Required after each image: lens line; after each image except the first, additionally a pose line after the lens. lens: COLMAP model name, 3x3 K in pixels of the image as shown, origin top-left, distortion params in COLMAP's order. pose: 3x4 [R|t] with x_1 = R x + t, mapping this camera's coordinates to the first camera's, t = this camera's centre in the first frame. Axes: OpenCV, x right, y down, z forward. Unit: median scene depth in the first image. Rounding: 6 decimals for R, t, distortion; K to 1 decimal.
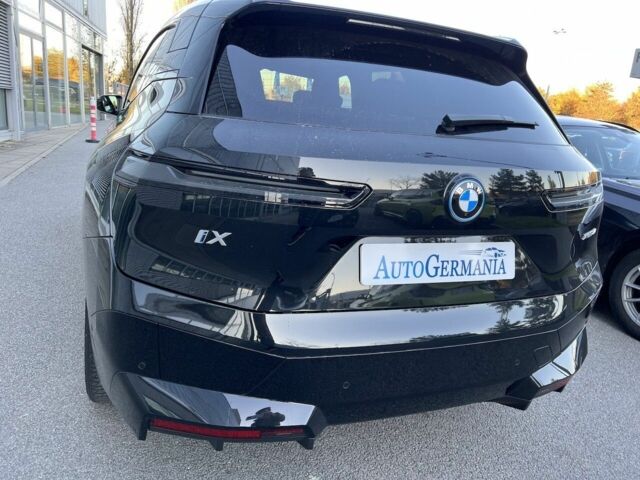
lens RADIAL K [[479.7, 0, 319.8], [0, 479.7, 235.1], [0, 0, 1]] dist [0.124668, -0.208148]
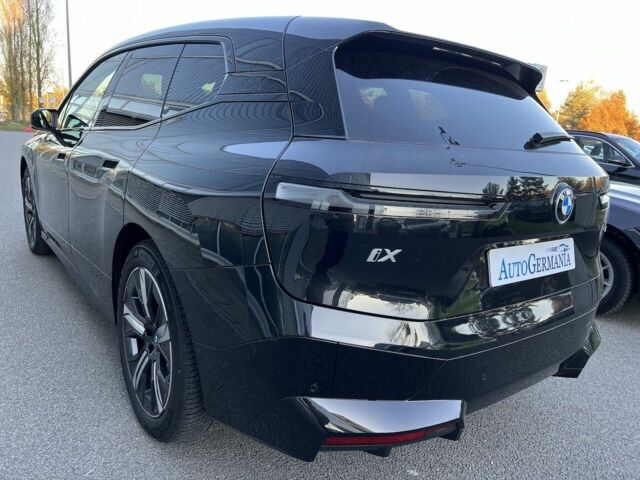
lens RADIAL K [[494.9, 0, 320.0], [0, 494.9, 240.0], [0, 0, 1]] dist [0.027026, -0.004166]
pose [[0.958268, -0.078862, 0.274779, -0.568823], [0.080395, 0.996747, 0.005700, -0.039798], [-0.274334, 0.016629, 0.961491, 0.001007]]
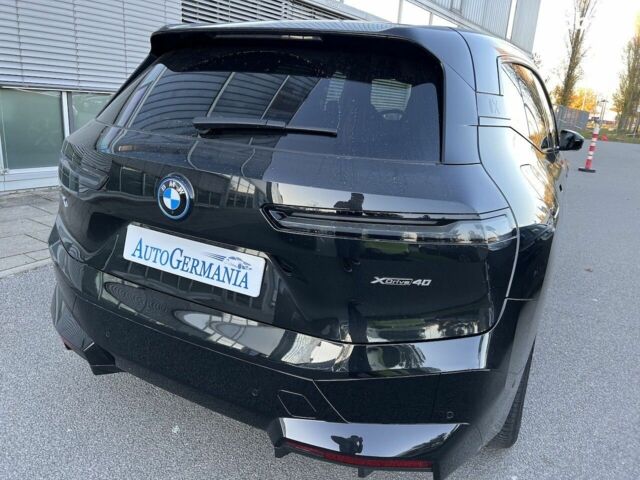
lens RADIAL K [[479.7, 0, 319.8], [0, 479.7, 235.1], [0, 0, 1]] dist [0.124668, -0.208148]
pose [[0.663870, 0.169827, -0.728310, 1.213027], [-0.195875, 0.979362, 0.049824, -0.101812], [0.721741, 0.109581, 0.683434, 0.491121]]
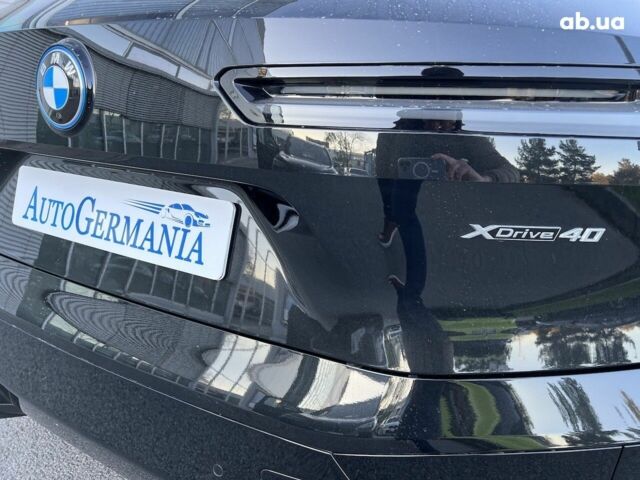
lens RADIAL K [[494.9, 0, 320.0], [0, 494.9, 240.0], [0, 0, 1]] dist [0.027026, -0.004166]
pose [[0.613930, 0.136730, -0.777428, 0.881663], [-0.185546, 0.982285, 0.026234, 0.024089], [0.767243, 0.128143, 0.628424, 0.841352]]
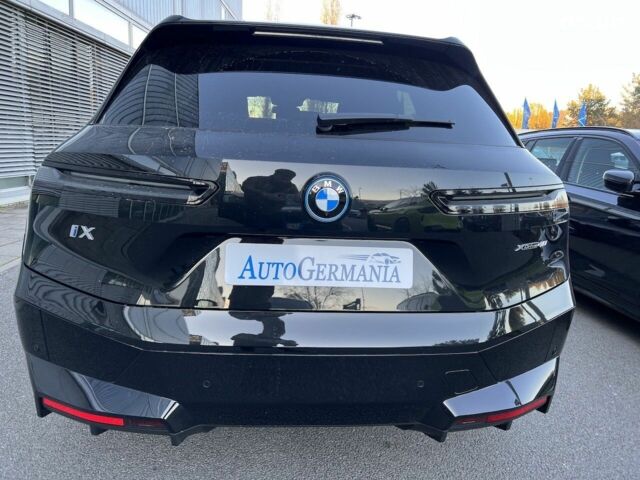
lens RADIAL K [[479.7, 0, 319.8], [0, 479.7, 235.1], [0, 0, 1]] dist [0.124668, -0.208148]
pose [[0.962500, 0.012851, -0.270977, 0.518654], [-0.031696, 0.997363, -0.065283, 0.058574], [0.269424, 0.071424, 0.960369, 0.076217]]
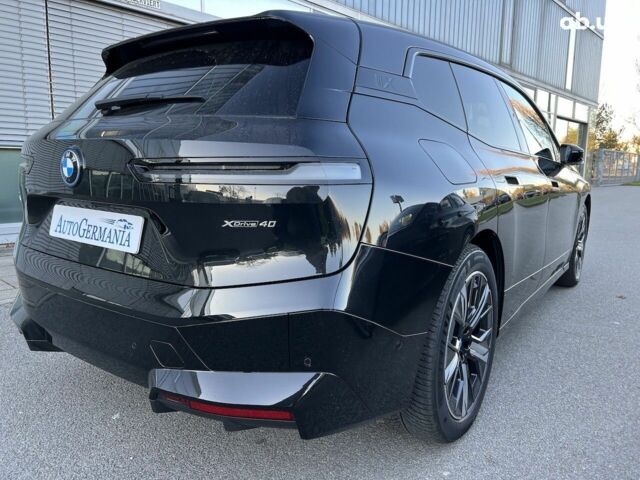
lens RADIAL K [[485.7, 0, 321.7], [0, 485.7, 235.9], [0, 0, 1]] dist [0.049054, -0.056729]
pose [[0.547616, 0.049330, -0.835275, 1.540755], [-0.173665, 0.983223, -0.055789, 0.048447], [0.818509, 0.175609, 0.546995, 0.826870]]
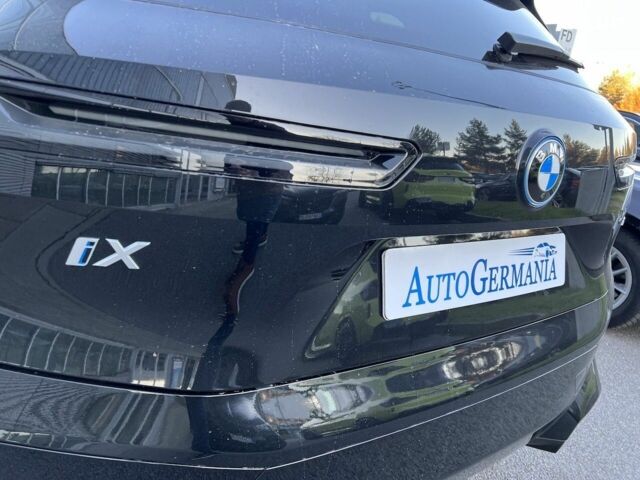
lens RADIAL K [[485.7, 0, 321.7], [0, 485.7, 235.9], [0, 0, 1]] dist [0.049054, -0.056729]
pose [[0.971560, -0.033015, 0.234480, -0.114990], [0.021378, 0.998418, 0.052000, -0.027598], [-0.235826, -0.045509, 0.970729, 0.430085]]
